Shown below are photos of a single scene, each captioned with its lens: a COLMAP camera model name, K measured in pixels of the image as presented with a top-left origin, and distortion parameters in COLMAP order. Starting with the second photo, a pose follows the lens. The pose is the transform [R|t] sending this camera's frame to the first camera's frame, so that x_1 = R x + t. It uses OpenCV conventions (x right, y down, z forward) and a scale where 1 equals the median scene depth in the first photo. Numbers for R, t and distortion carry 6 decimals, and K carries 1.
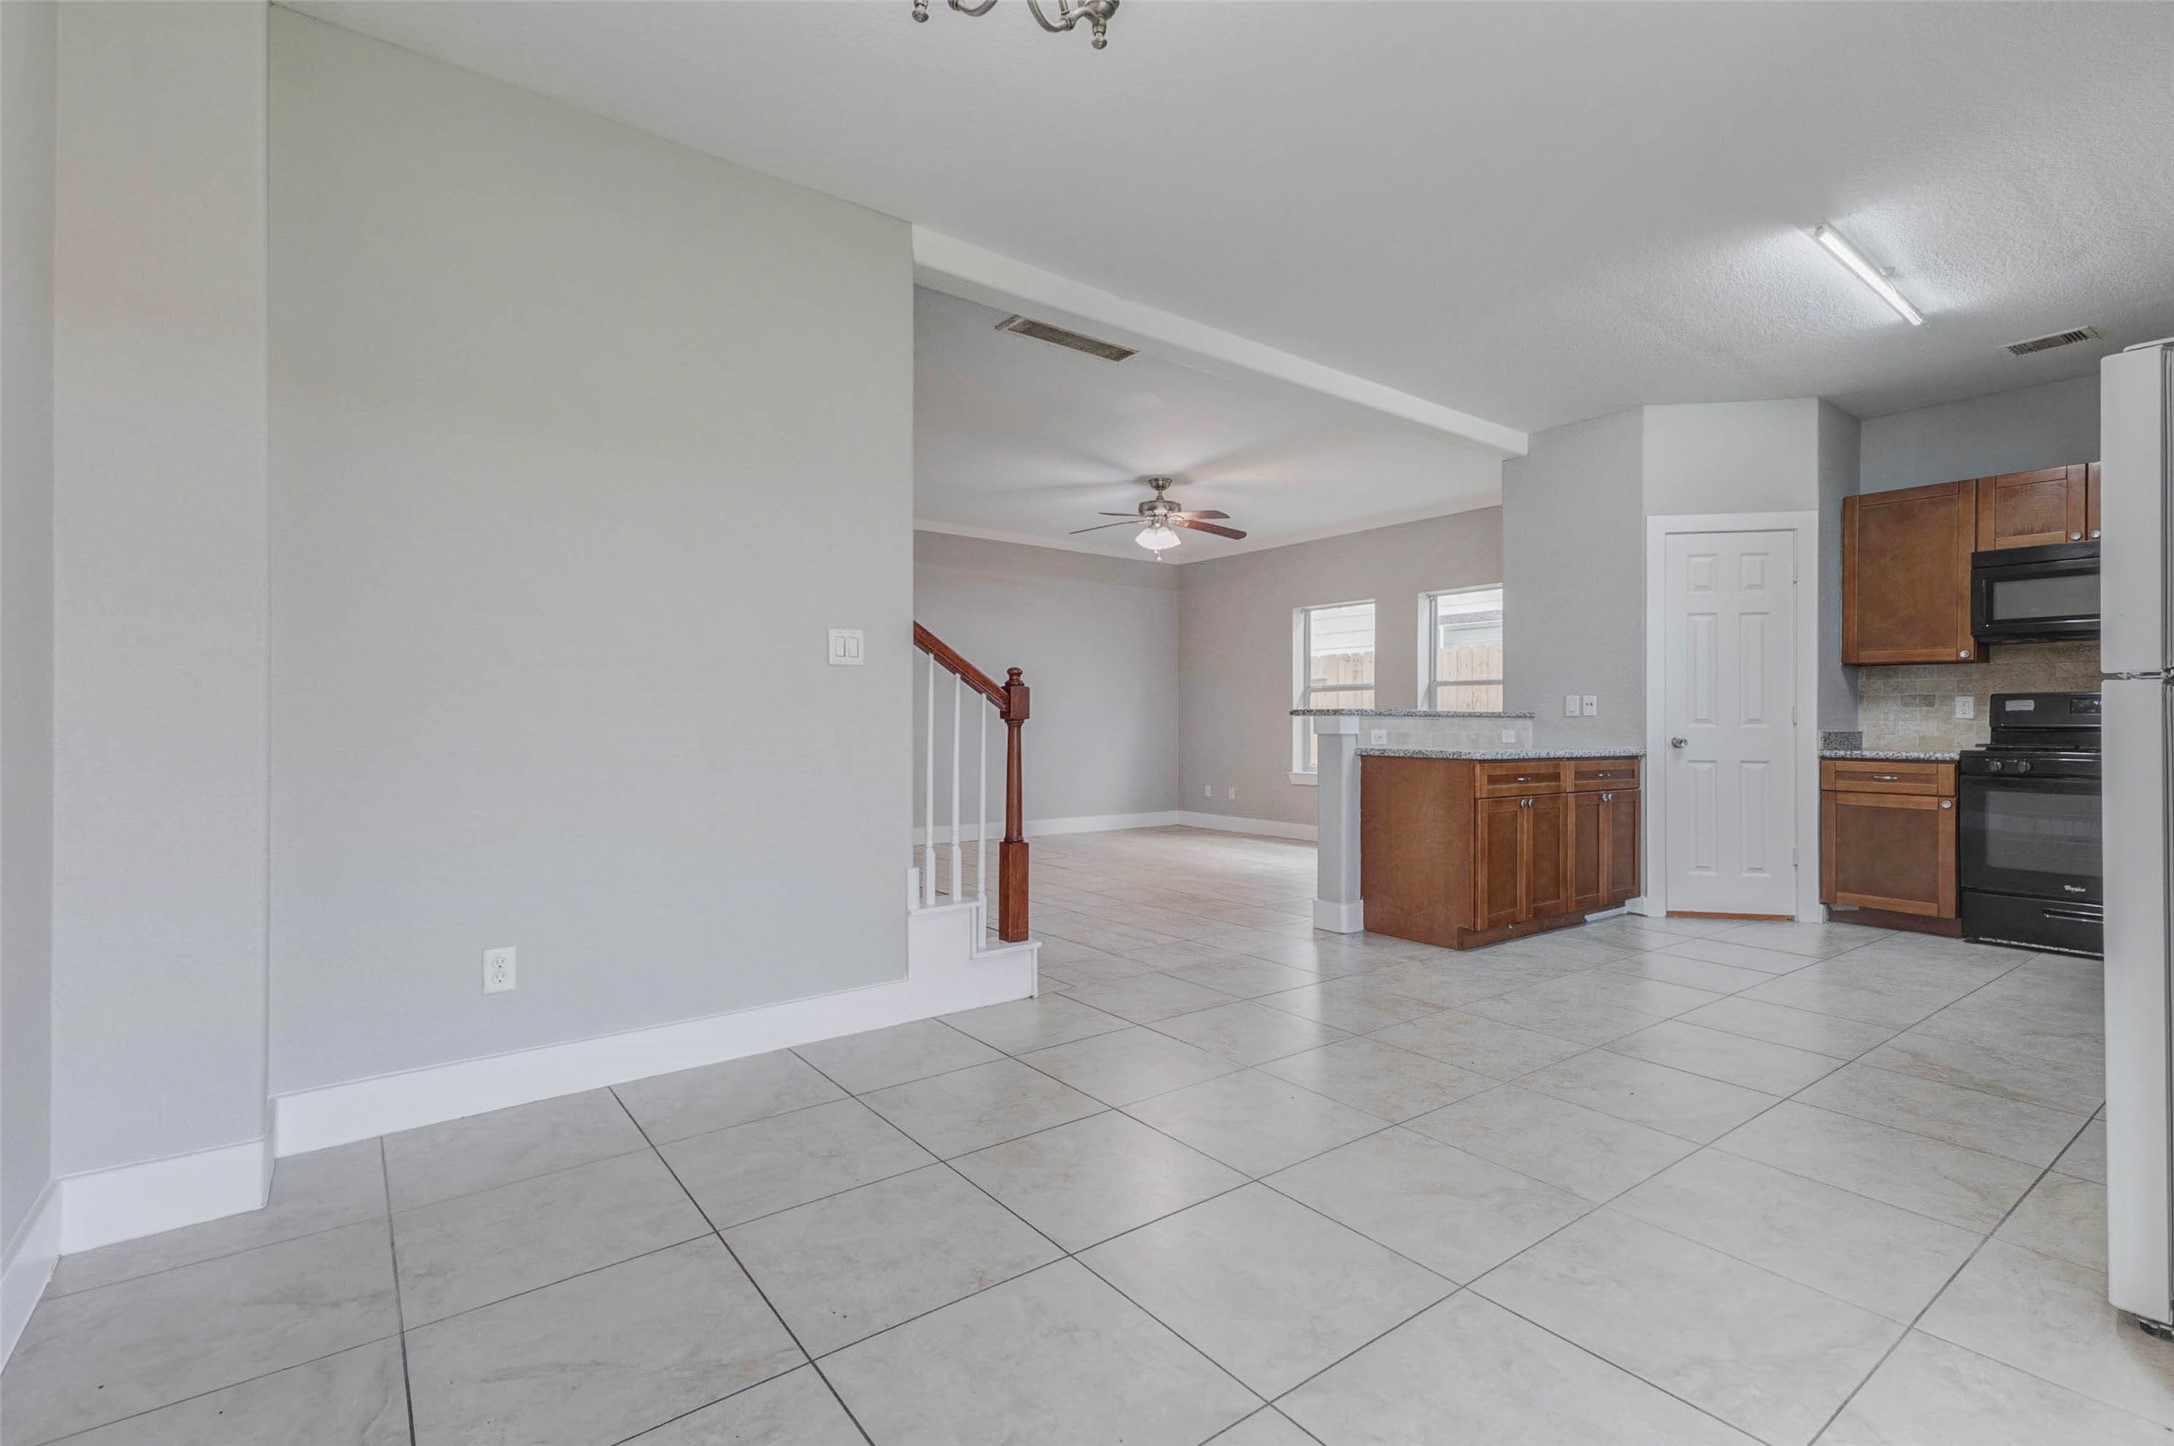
lens RADIAL K [[964.2, 0, 1078.6], [0, 964.2, 714.6], [0, 0, 1]] dist [0.010990, -0.000444]
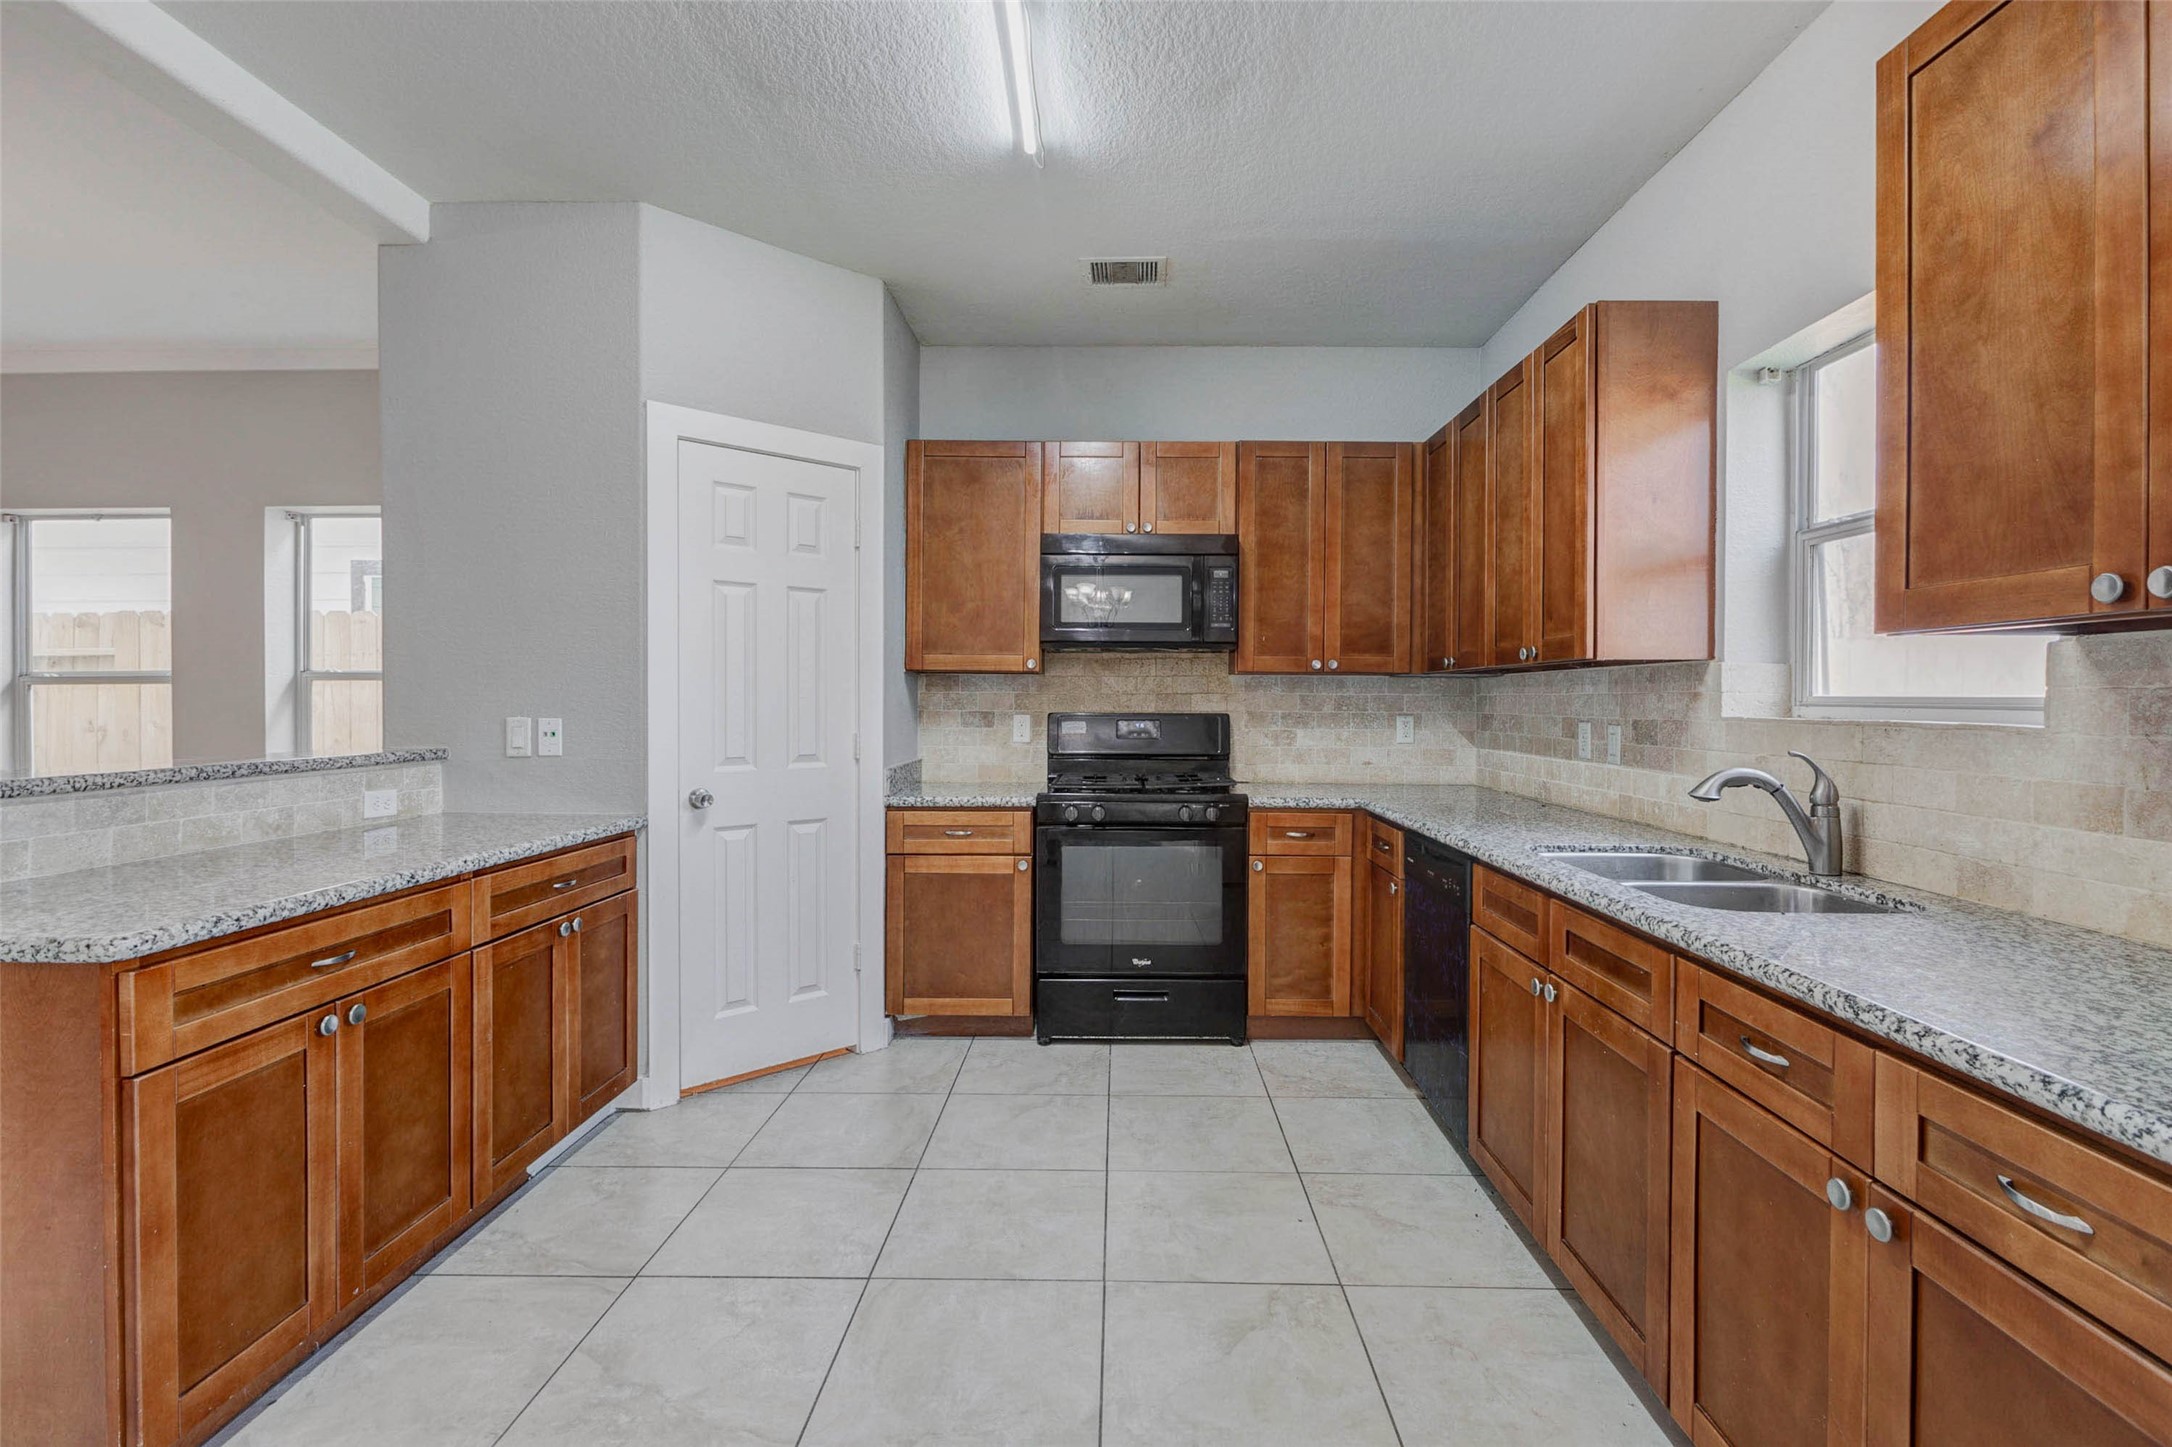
lens RADIAL K [[986.4, 0, 1076.9], [0, 986.4, 707.9], [0, 0, 1]] dist [0.001401, -0.000191]
pose [[0.617431, -0.010824, 0.786551, 0.300504], [-0.005365, 0.999824, 0.017971, -0.039847], [-0.786607, -0.015316, 0.617264, 0.466053]]
